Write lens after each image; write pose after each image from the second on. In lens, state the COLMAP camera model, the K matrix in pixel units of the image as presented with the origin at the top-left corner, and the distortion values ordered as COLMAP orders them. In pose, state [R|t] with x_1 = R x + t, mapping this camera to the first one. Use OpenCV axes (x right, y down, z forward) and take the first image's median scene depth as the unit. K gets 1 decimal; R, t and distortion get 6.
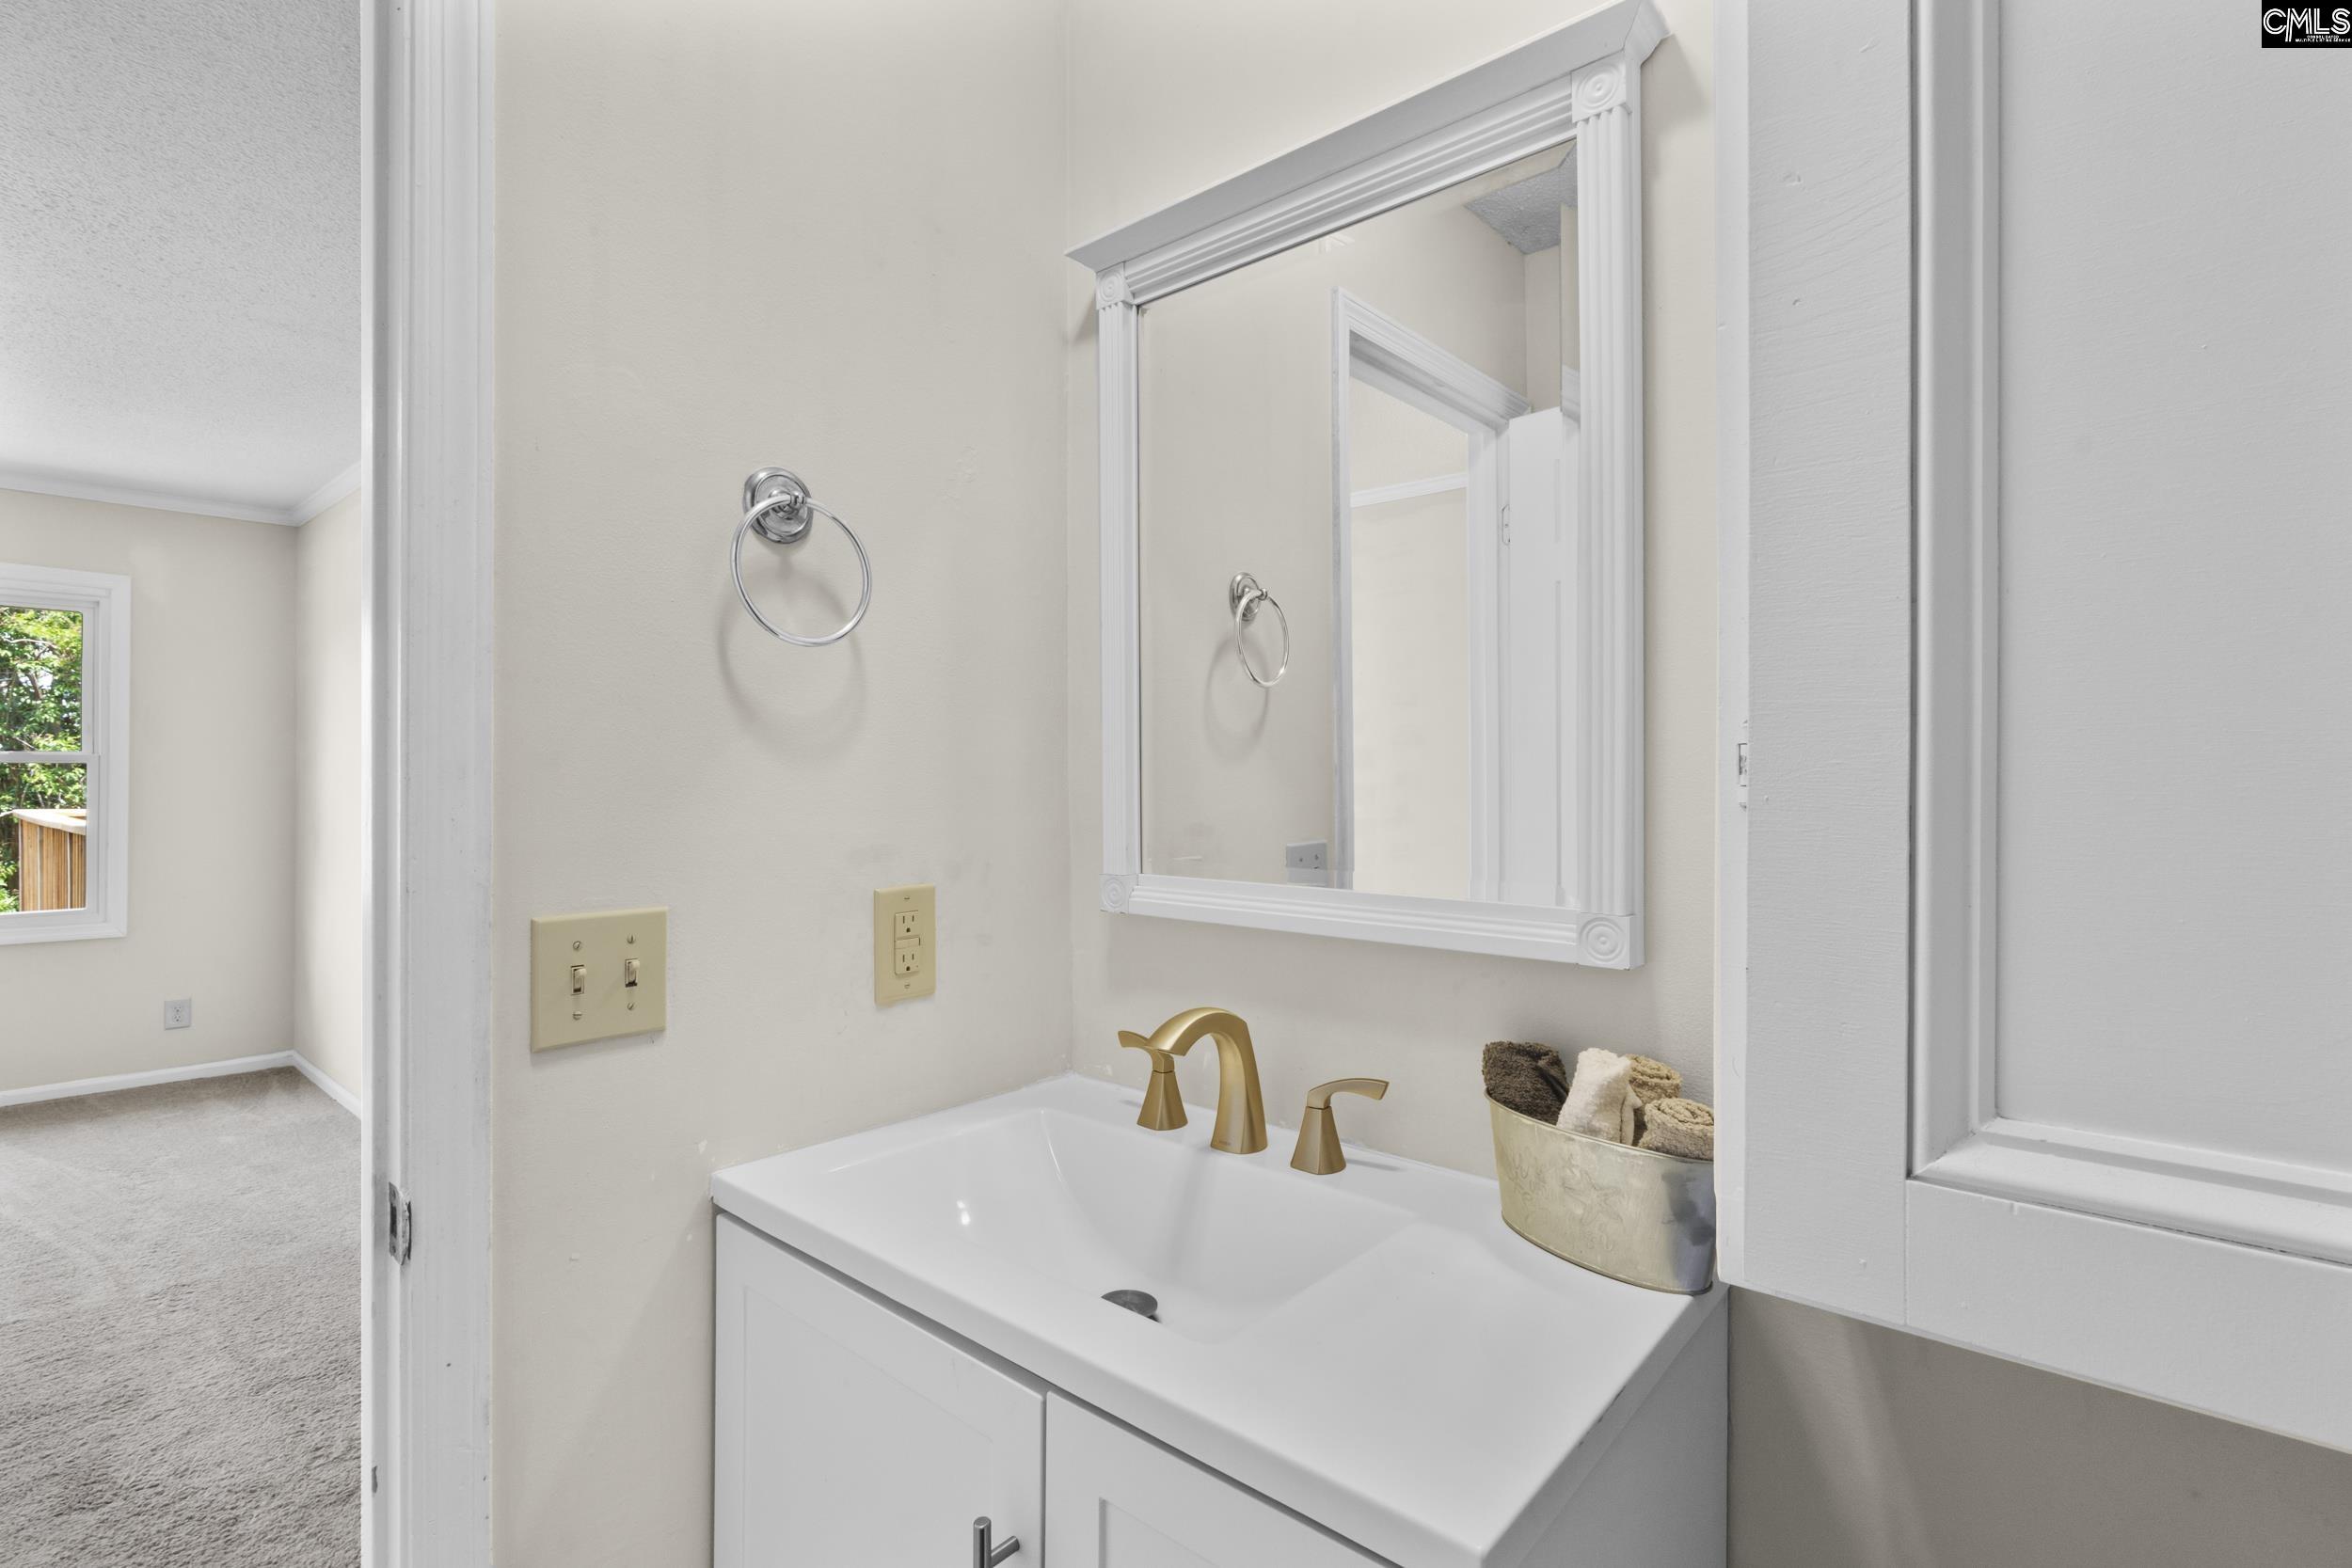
lens RADIAL K [[1088.7, 0, 1161.4], [0, 1088.7, 763.7], [0, 0, 1]] dist [-0.002368, 0.000483]
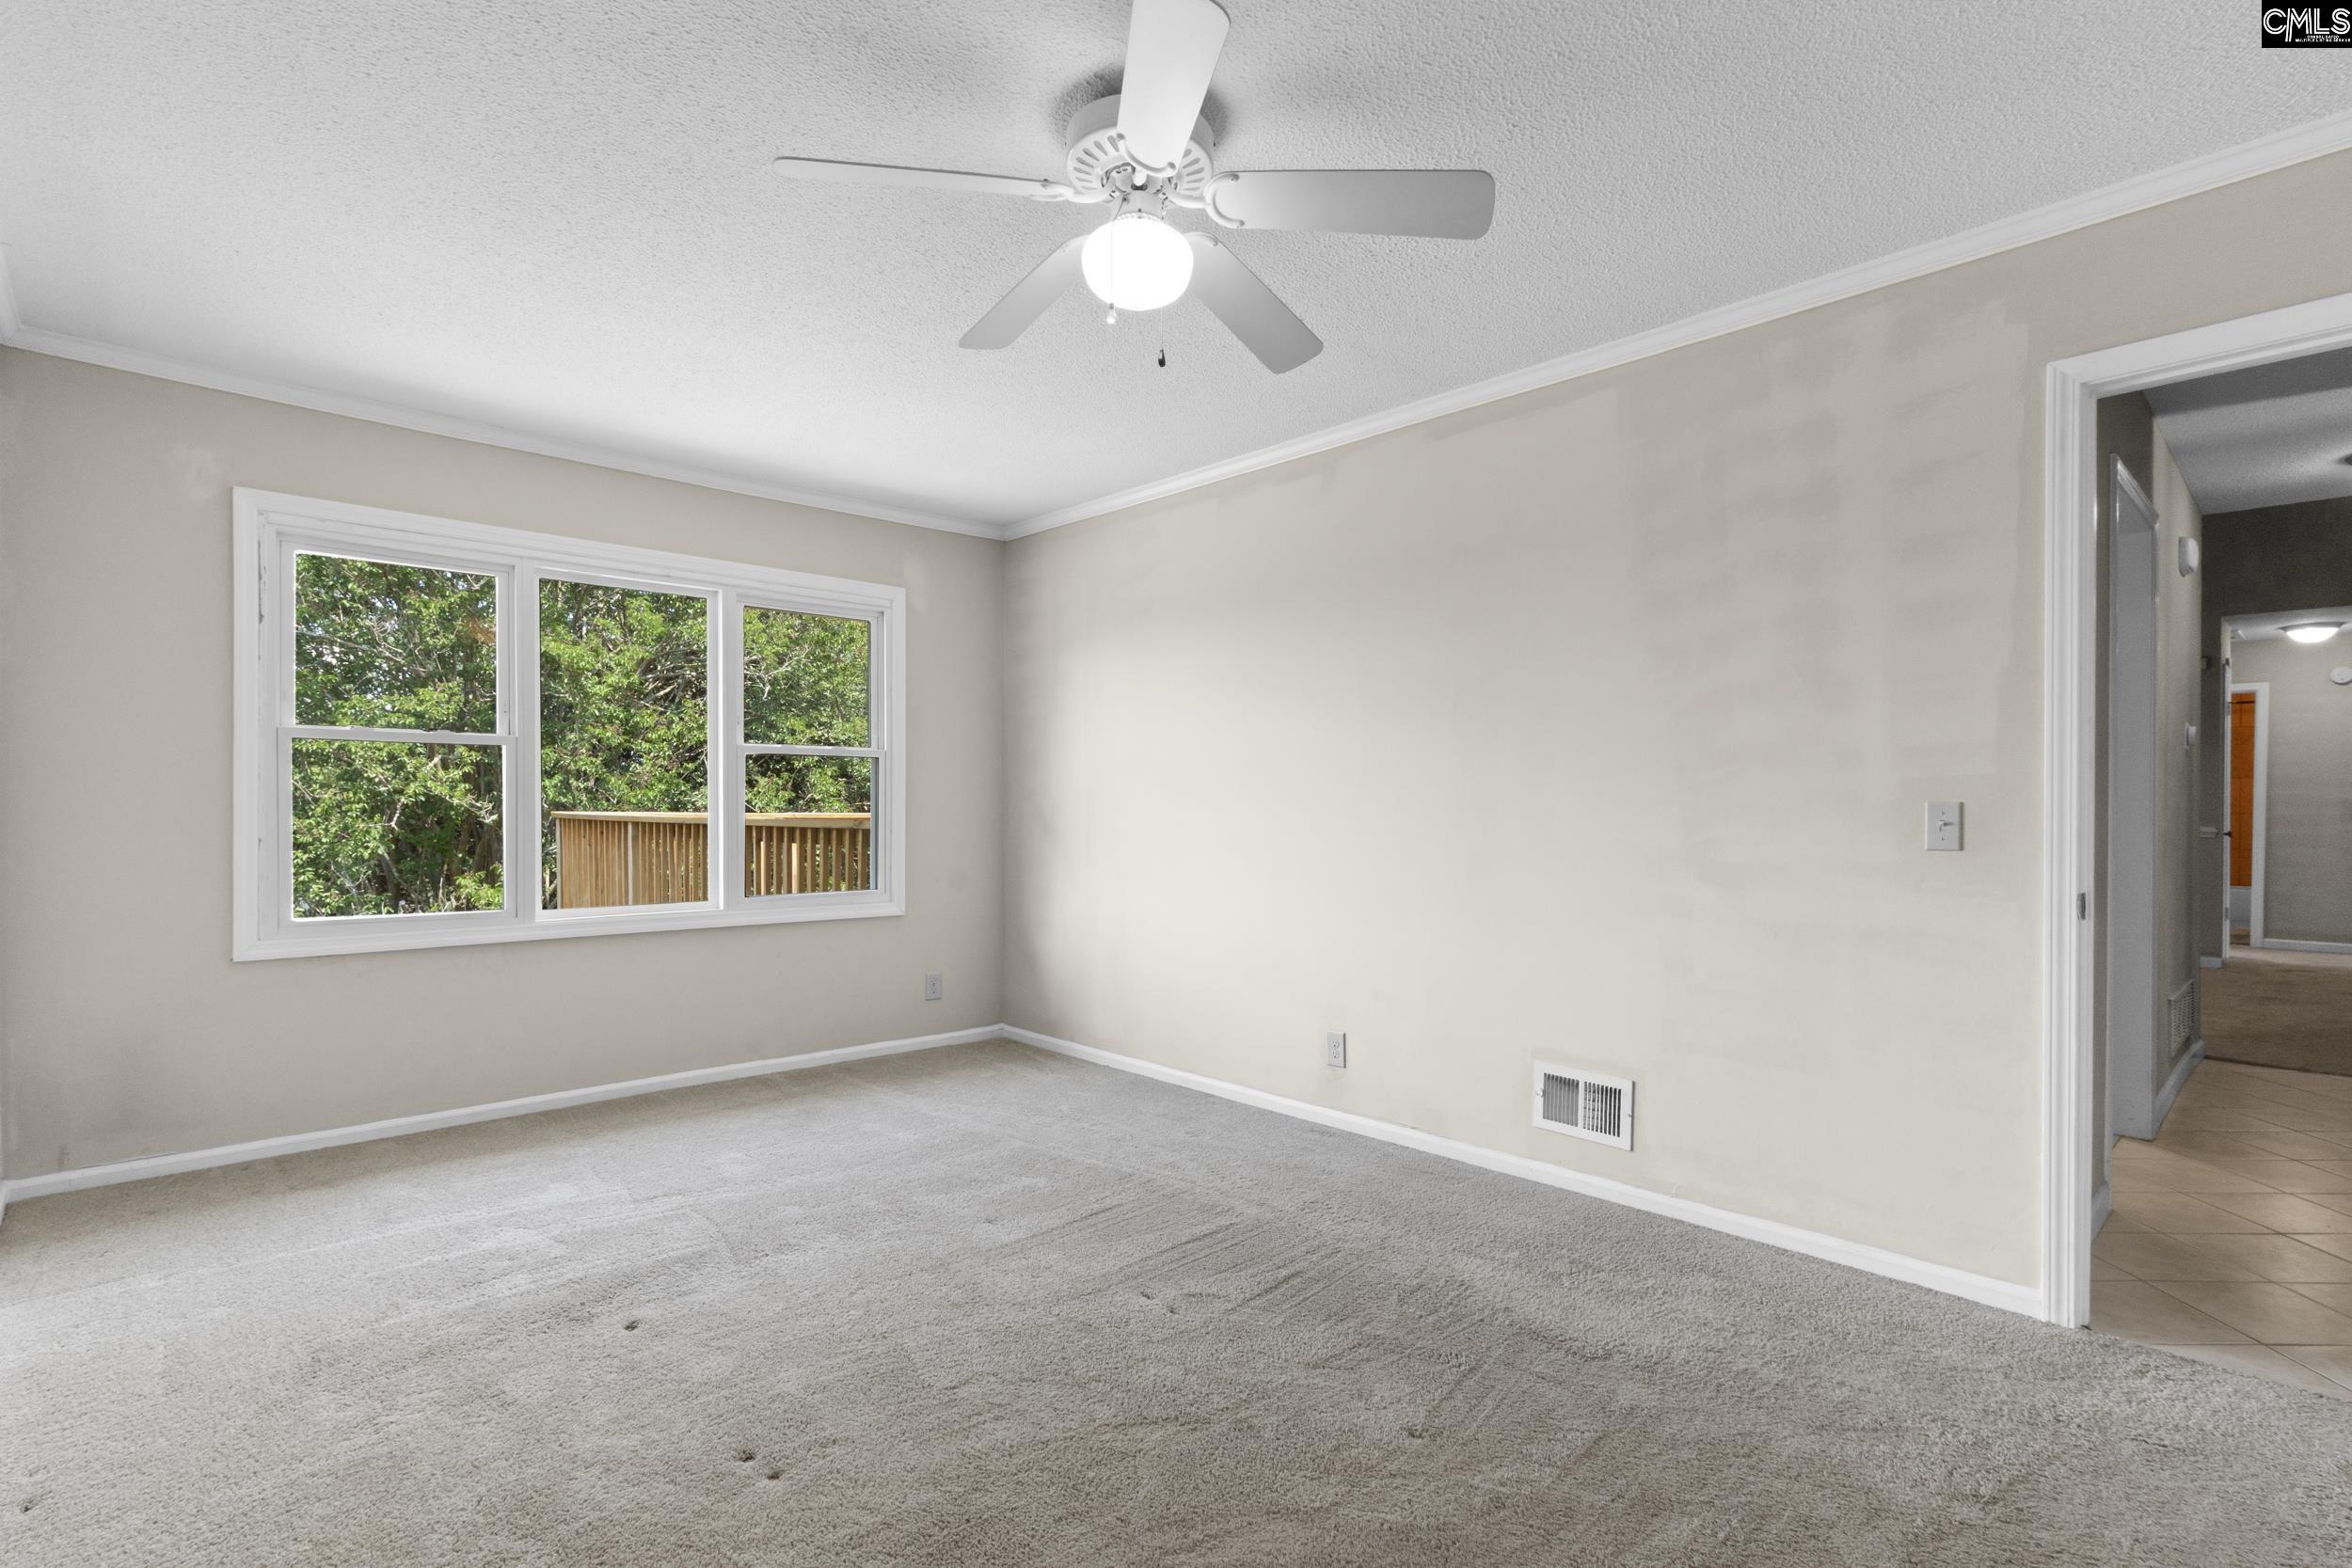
lens RADIAL K [[1096.0, 0, 1173.2], [0, 1096.0, 801.3], [0, 0, 1]] dist [-0.029551, -0.000017]
pose [[0.996700, 0.001625, -0.081160, -0.738494], [-0.001165, 0.999983, 0.005708, 0.046619], [0.081168, -0.005594, 0.996685, -0.101959]]
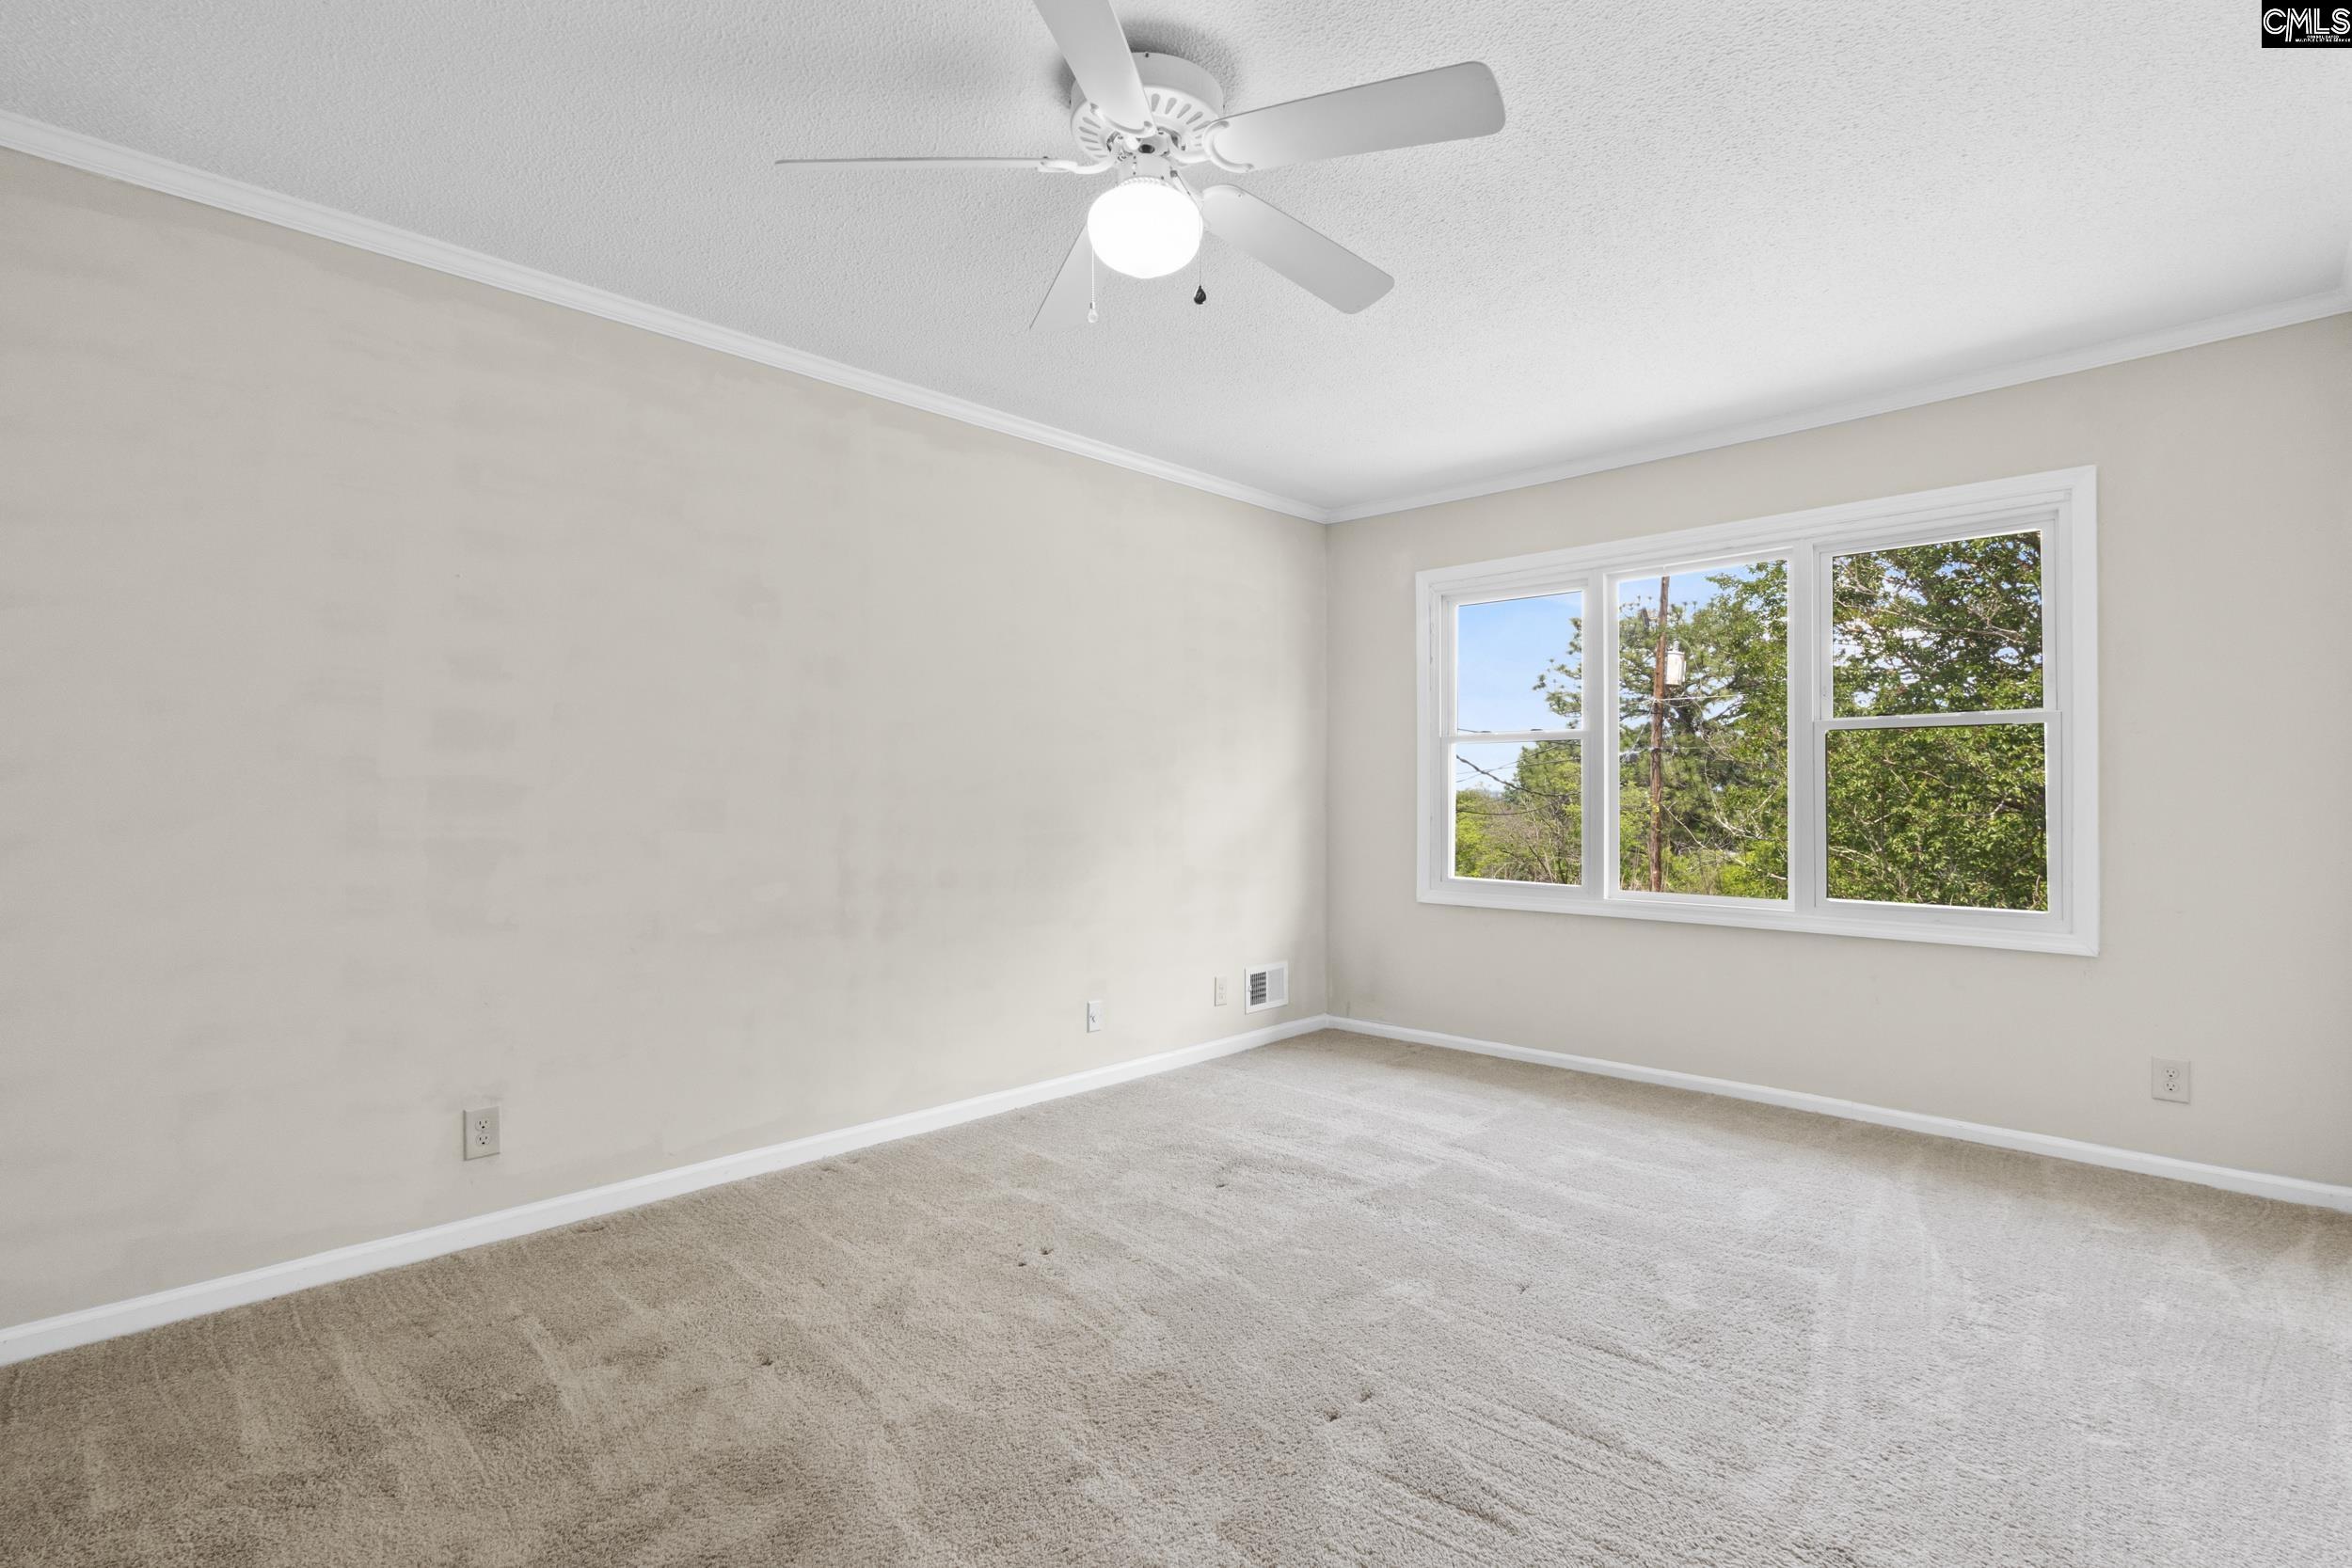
lens RADIAL K [[1112.6, 0, 1176.0], [0, 1112.6, 784.0], [0, 0, 1]] dist [-0.000565, -0.000584]
pose [[-0.044148, -0.006216, -0.999006, -0.221896], [0.014181, 0.999876, -0.006848, 0.049052], [0.998924, -0.014470, -0.044054, 0.520929]]
